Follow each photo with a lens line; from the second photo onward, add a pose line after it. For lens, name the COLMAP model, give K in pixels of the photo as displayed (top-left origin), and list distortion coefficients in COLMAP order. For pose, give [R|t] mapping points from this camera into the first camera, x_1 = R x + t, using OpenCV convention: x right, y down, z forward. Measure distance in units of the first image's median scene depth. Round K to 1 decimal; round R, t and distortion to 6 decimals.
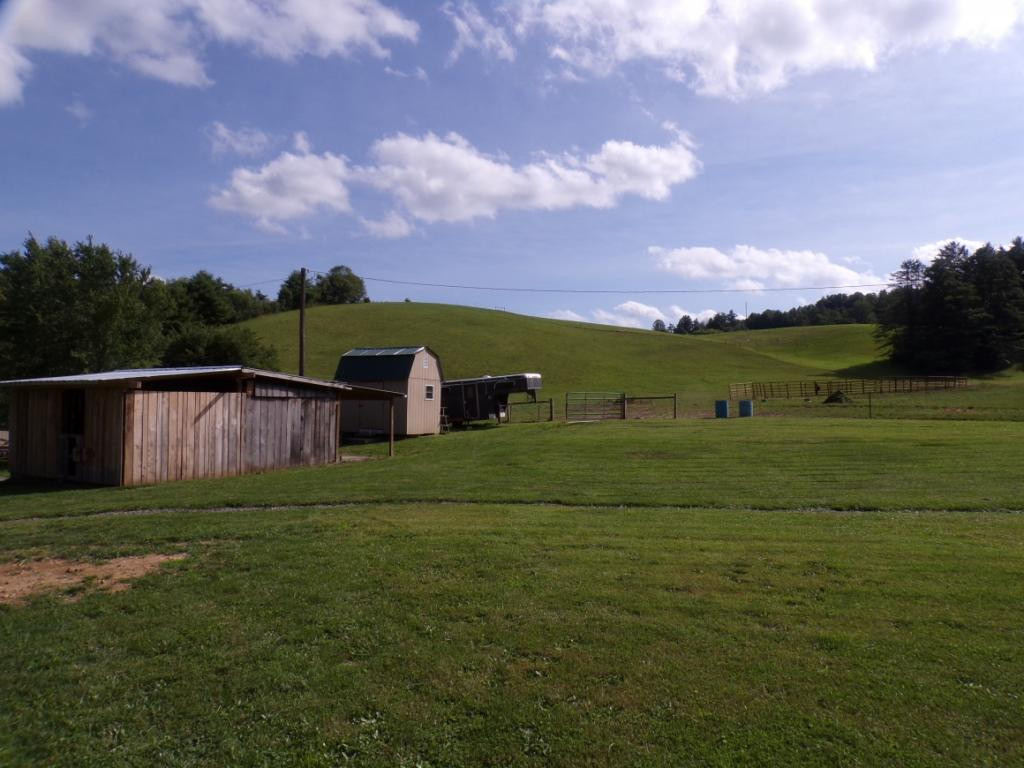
lens RADIAL K [[701.6, 0, 512.0], [0, 701.6, 384.0], [0, 0, 1]] dist [0.001281, 0.001703]
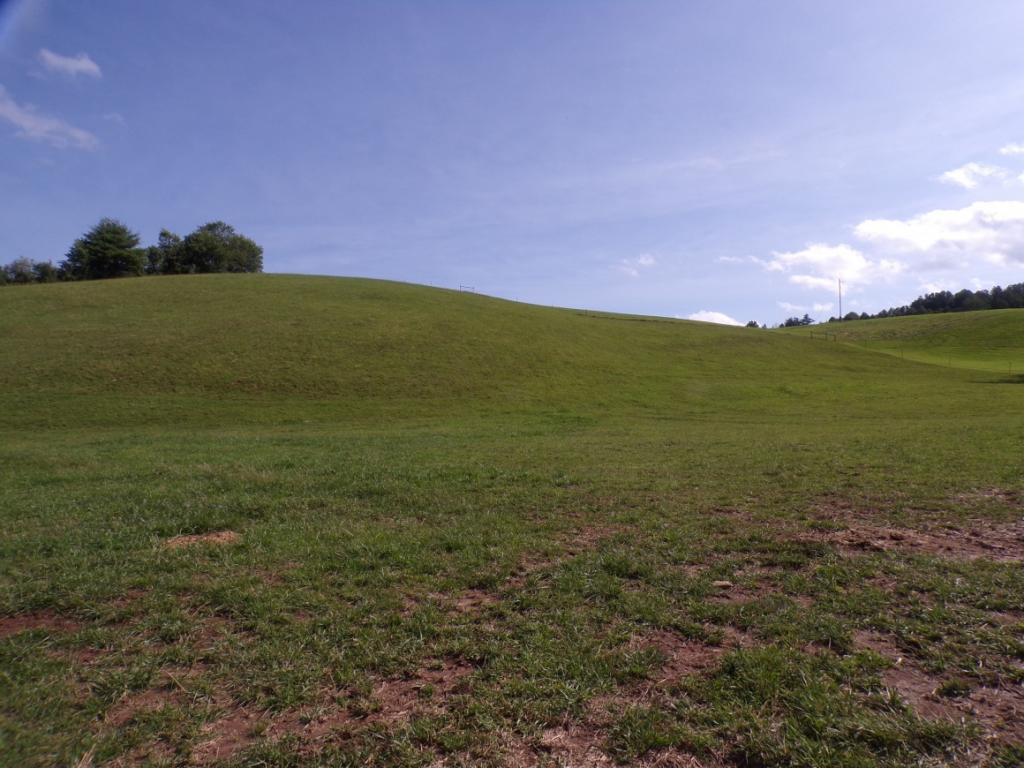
lens RADIAL K [[701.6, 0, 512.0], [0, 701.6, 384.0], [0, 0, 1]] dist [0.001281, 0.001703]
pose [[0.996070, -0.001524, -0.088556, 0.085279], [-0.000579, 0.999718, -0.023724, 0.000873], [0.088568, 0.023682, 0.995789, 0.329604]]
